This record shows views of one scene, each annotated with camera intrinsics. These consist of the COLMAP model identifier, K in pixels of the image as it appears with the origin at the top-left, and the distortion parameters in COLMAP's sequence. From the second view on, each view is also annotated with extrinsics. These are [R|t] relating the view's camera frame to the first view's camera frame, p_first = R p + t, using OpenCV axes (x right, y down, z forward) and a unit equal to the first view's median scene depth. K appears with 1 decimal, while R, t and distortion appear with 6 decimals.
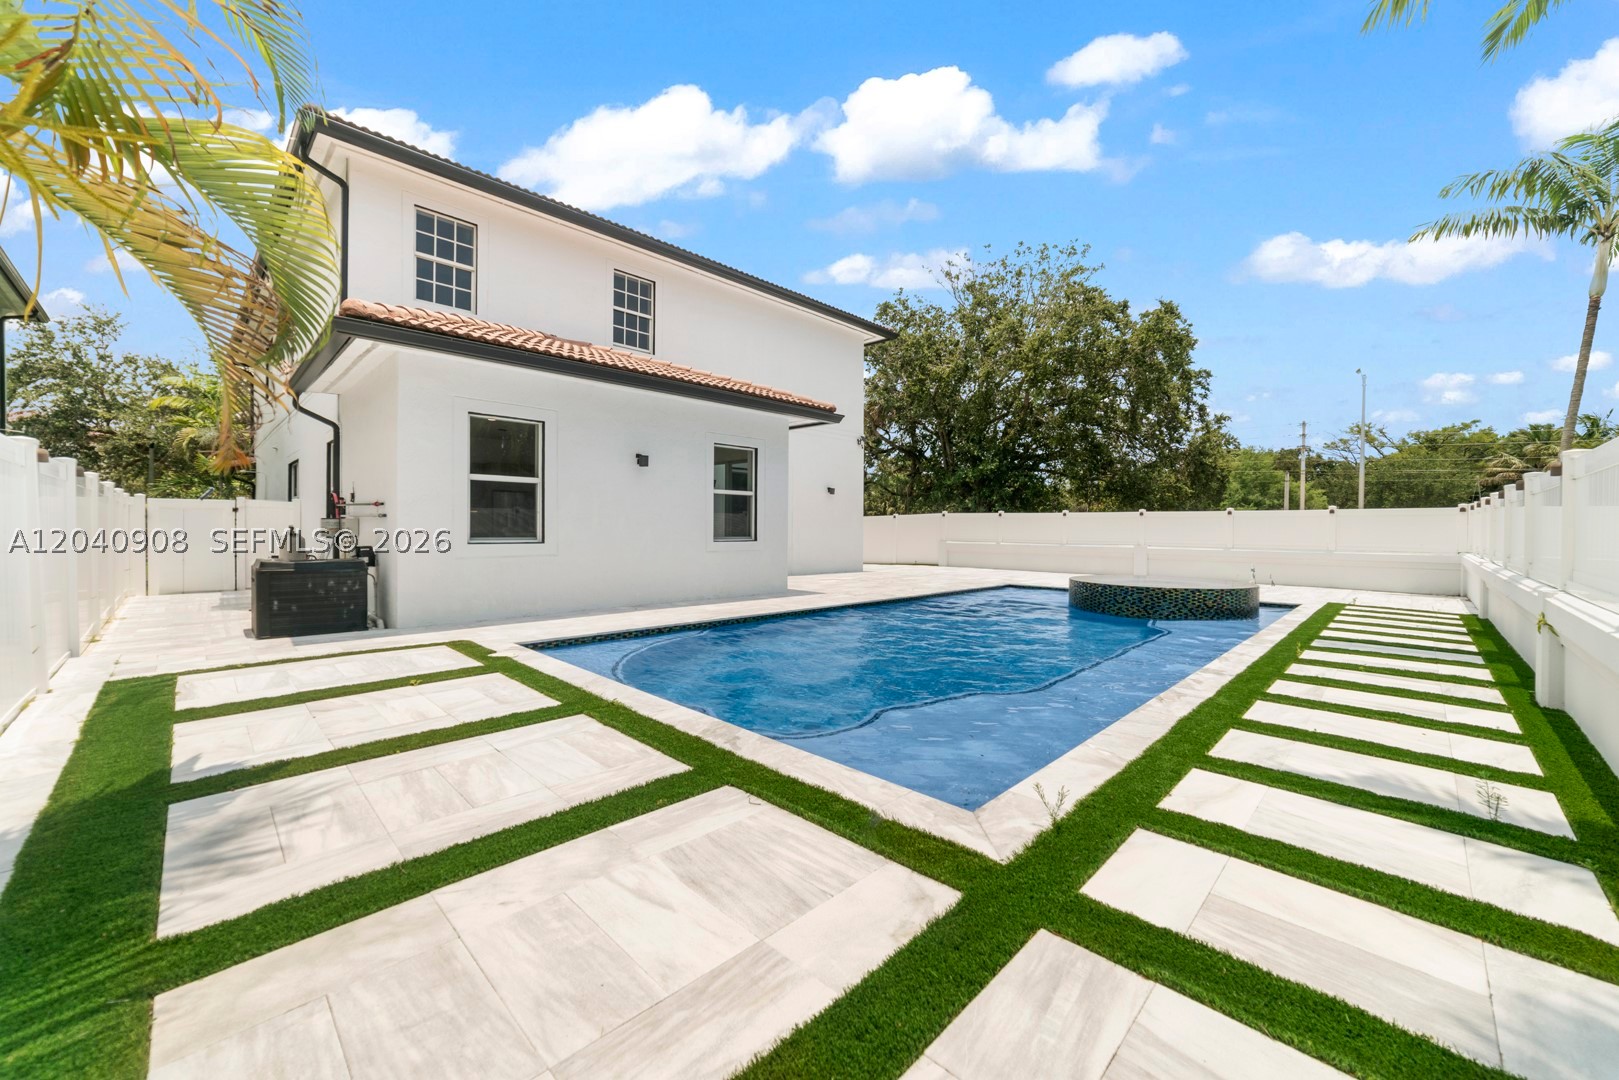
lens RADIAL K [[620.1, 0, 811.4], [0, 620.1, 544.1], [0, 0, 1]] dist [-0.009896, 0.002183]
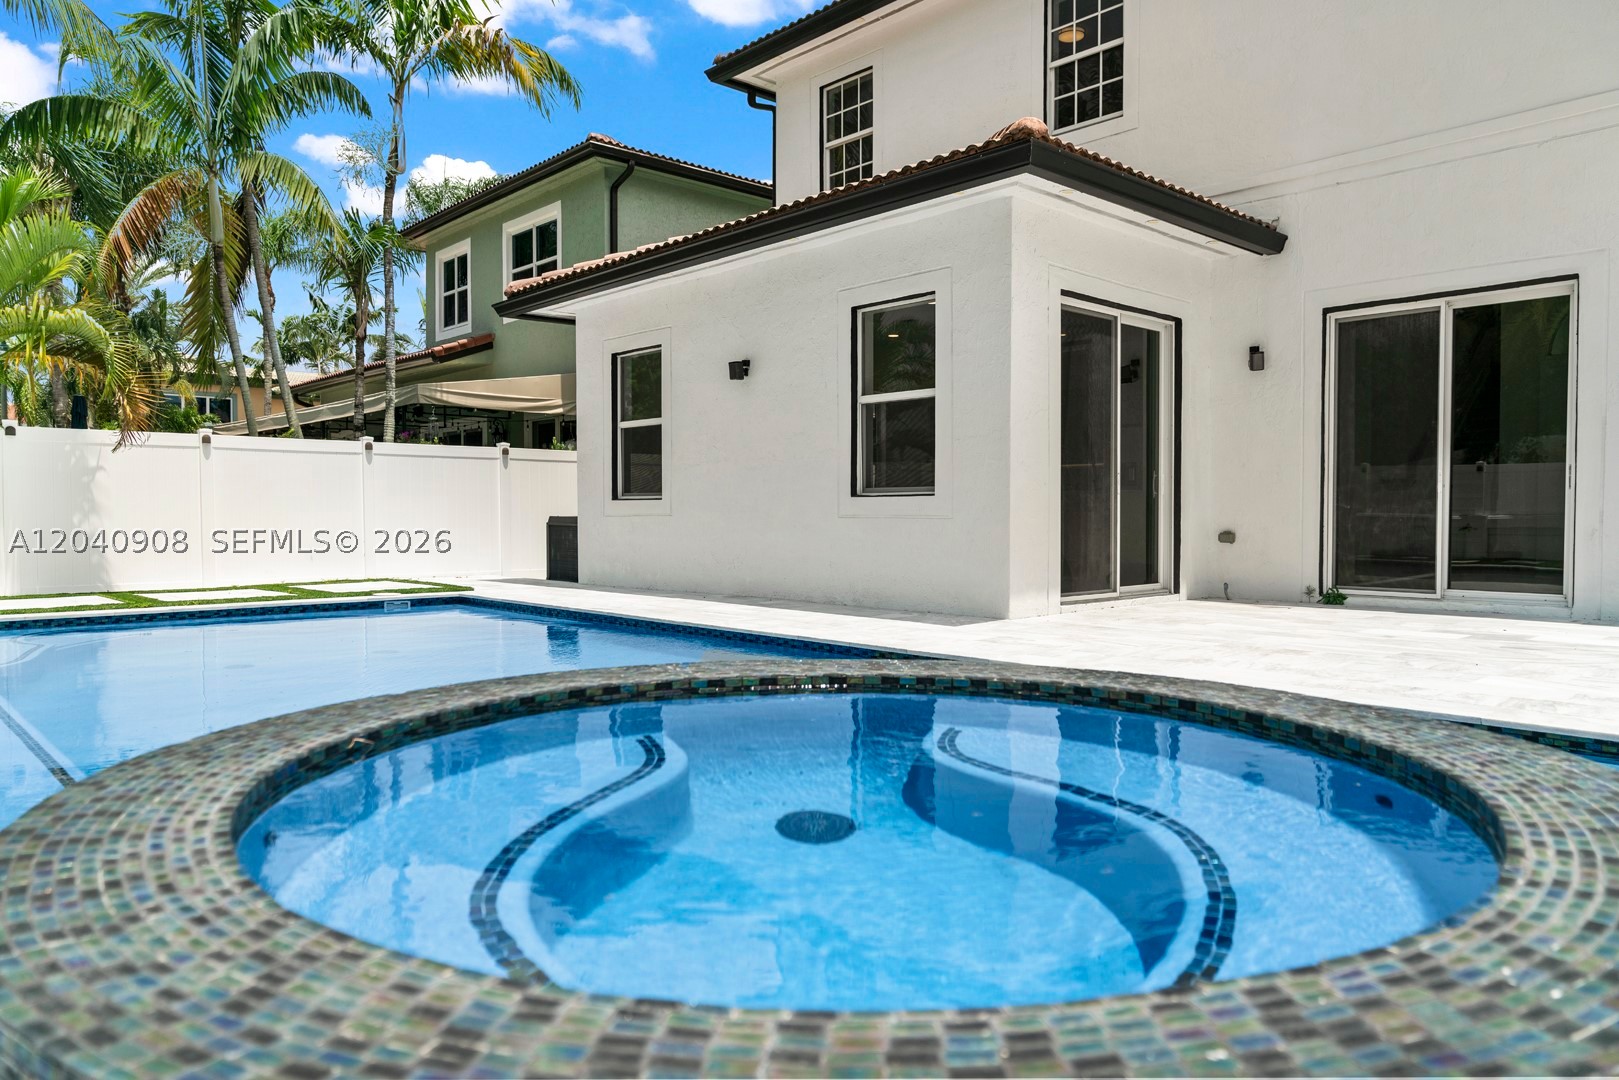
lens RADIAL K [[1119.9, 0, 811.5], [0, 1119.9, 542.1], [0, 0, 1]] dist [-0.004767, 0.000388]
pose [[-0.043991, 0.018502, -0.998861, 0.415061], [-0.019292, 0.999626, 0.019366, 0.008606], [0.998846, 0.020122, -0.043618, 0.527826]]
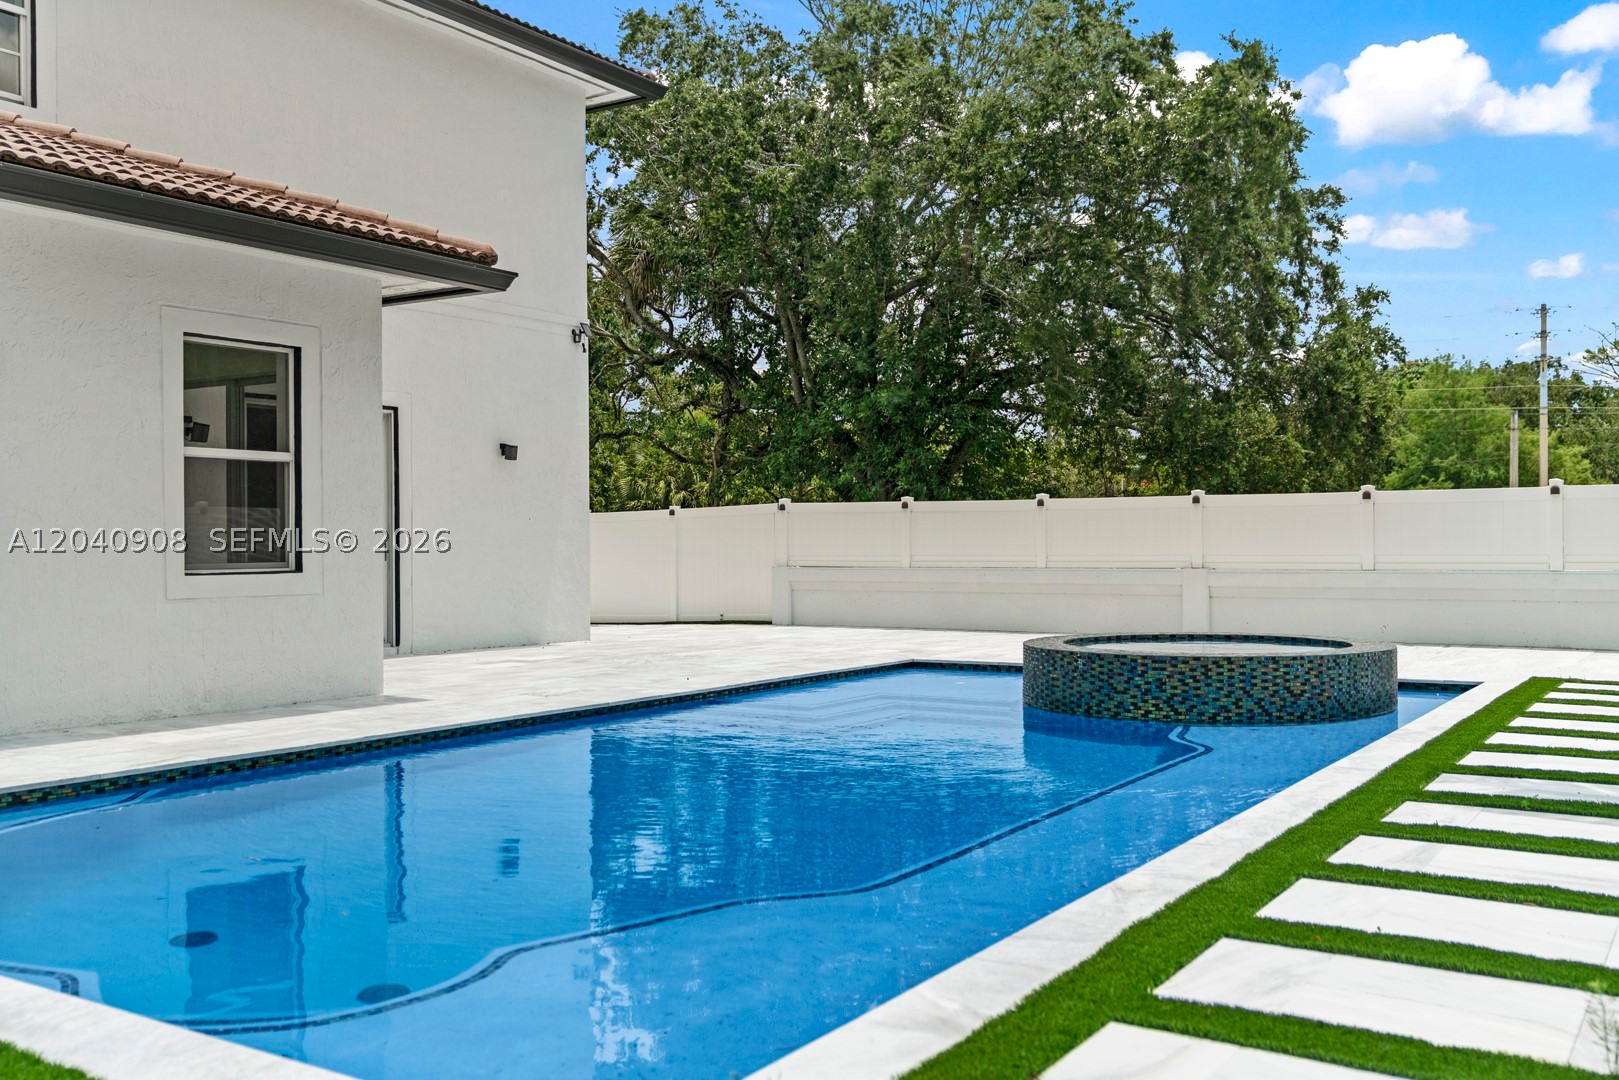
lens RADIAL K [[1465.3, 0, 804.1], [0, 1465.3, 545.4], [0, 0, 1]] dist [0.027718, -0.000720]
pose [[0.980945, -0.014703, 0.193729, 0.028300], [0.019277, 0.999578, -0.021748, 0.002711], [-0.193328, 0.025068, 0.980814, -0.011786]]
